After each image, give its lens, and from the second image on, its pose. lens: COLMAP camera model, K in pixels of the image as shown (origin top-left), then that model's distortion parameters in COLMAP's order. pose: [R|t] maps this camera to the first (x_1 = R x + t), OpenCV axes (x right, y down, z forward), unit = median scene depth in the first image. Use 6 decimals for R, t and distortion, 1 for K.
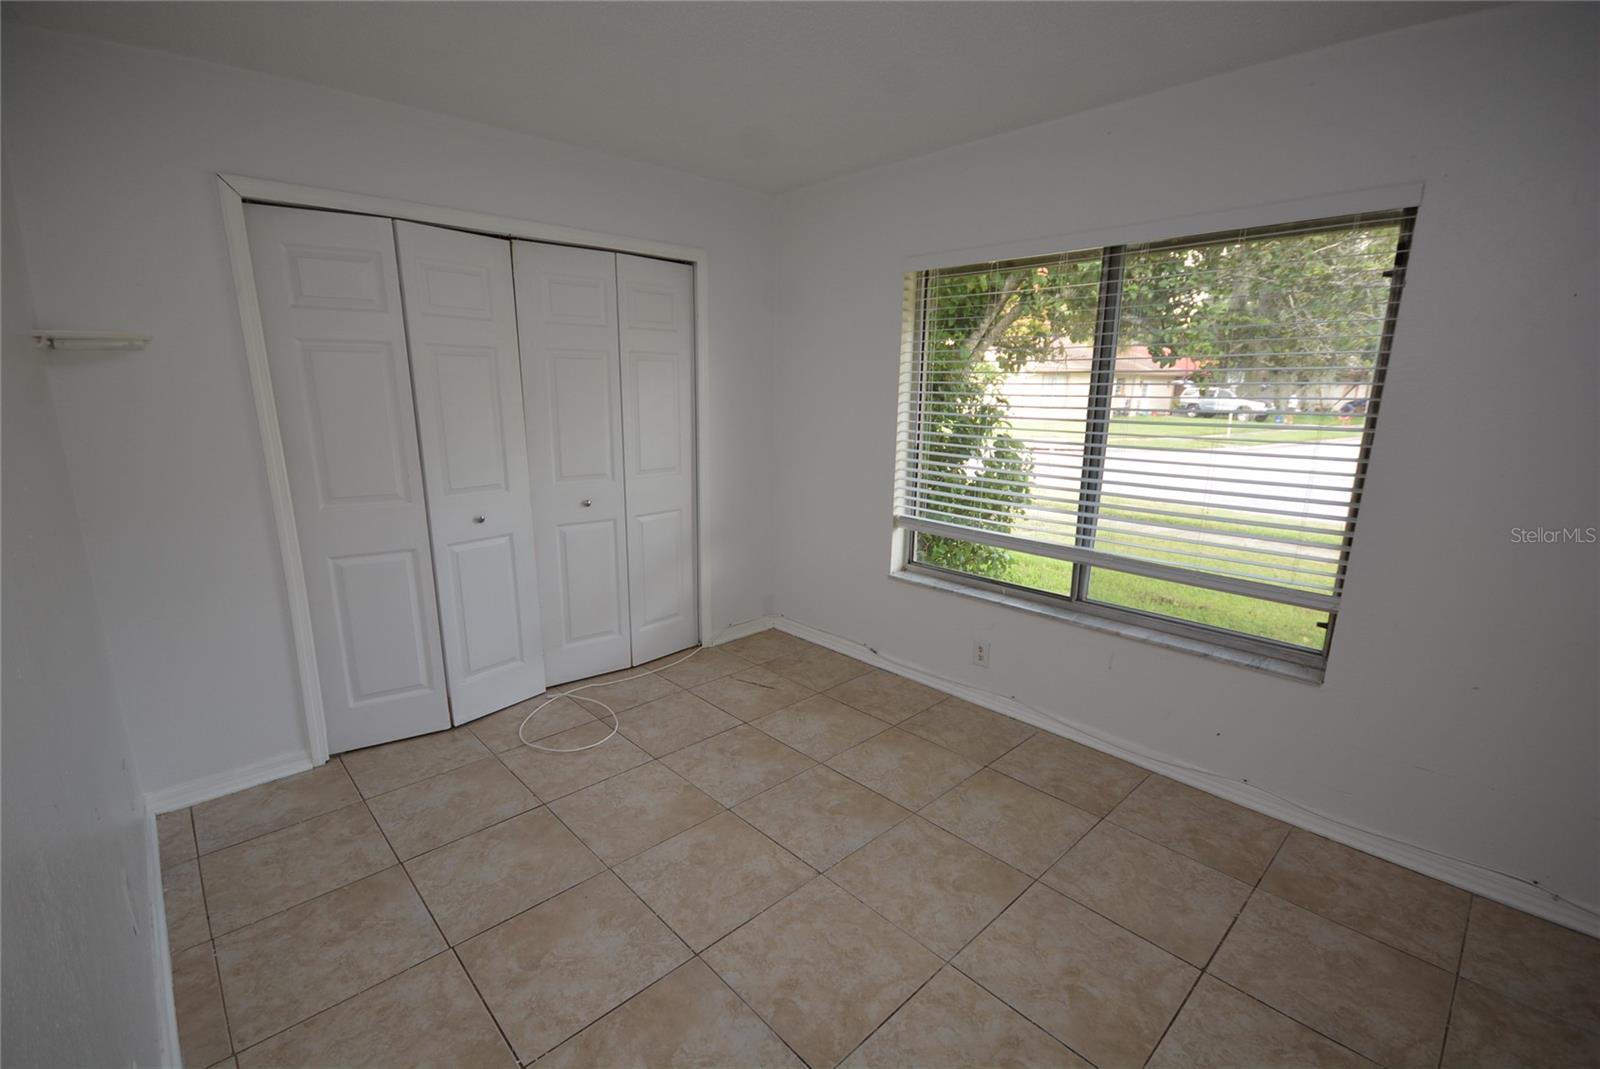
lens RADIAL K [[702.9, 0, 794.8], [0, 702.9, 541.8], [0, 0, 1]] dist [-0.004092, -0.000422]
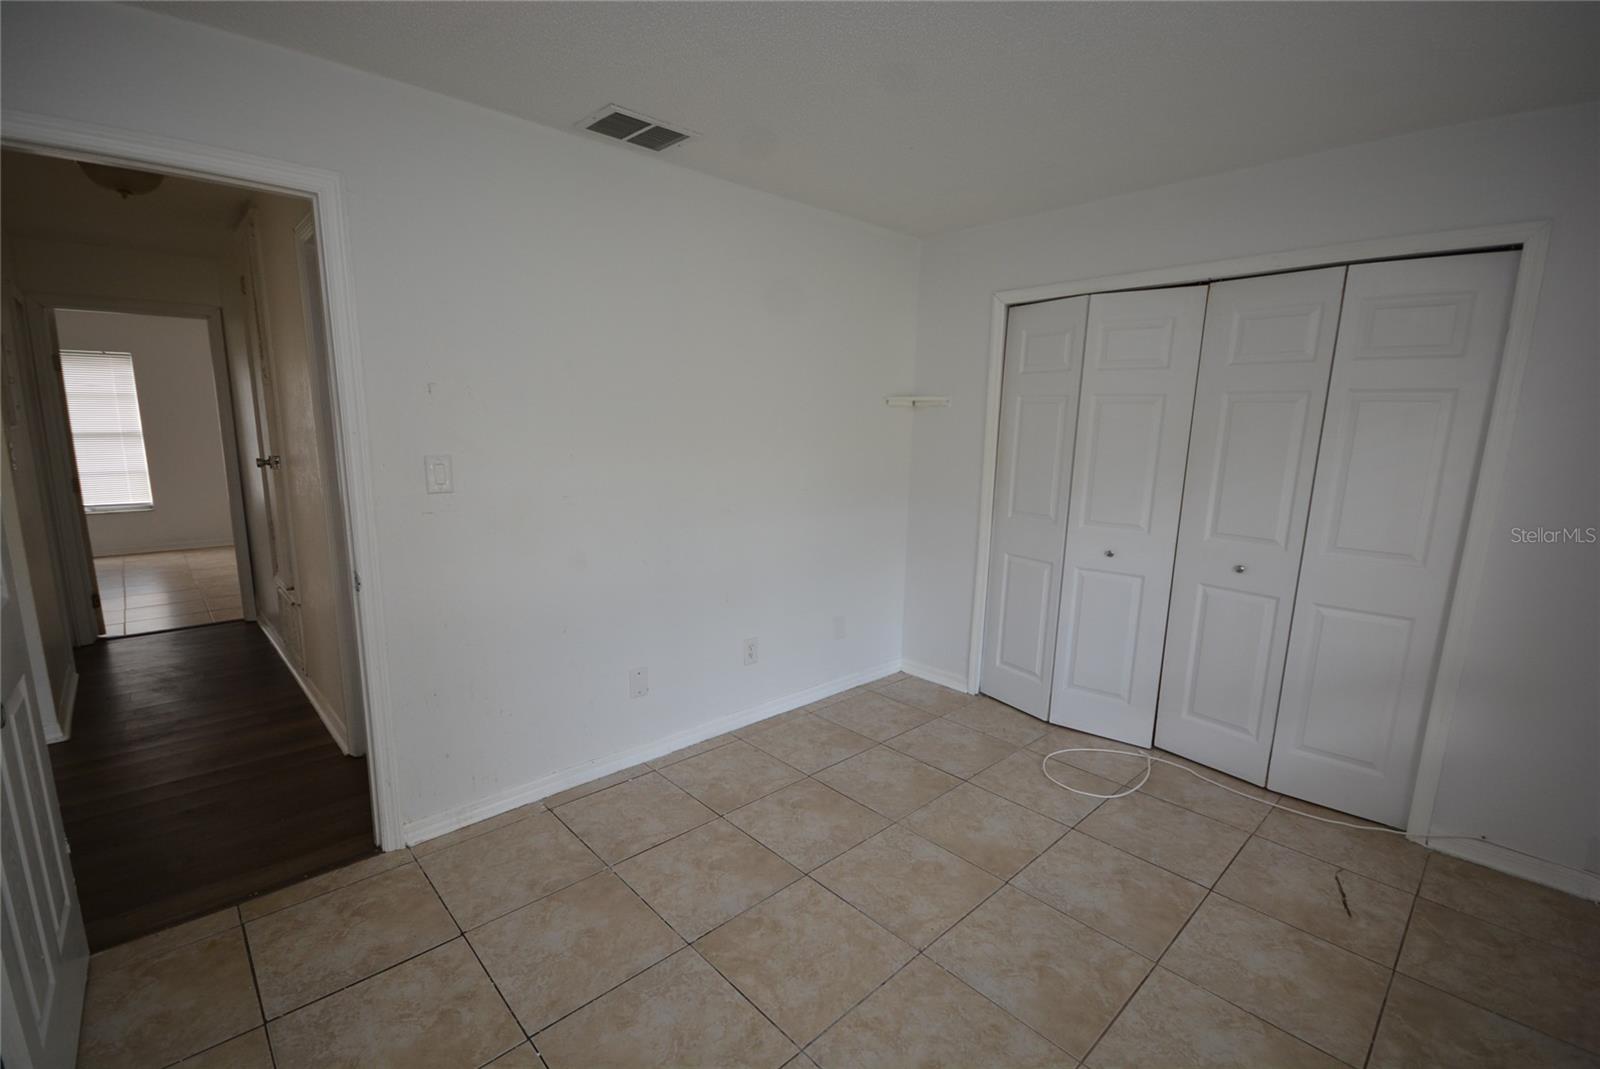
lens RADIAL K [[702.9, 0, 794.8], [0, 702.9, 541.8], [0, 0, 1]] dist [-0.004092, -0.000422]
pose [[0.000760, 0.165316, -0.986240, 0.674956], [-0.234852, 0.958686, 0.160517, -0.119867], [0.972031, 0.231498, 0.039553, 0.536344]]
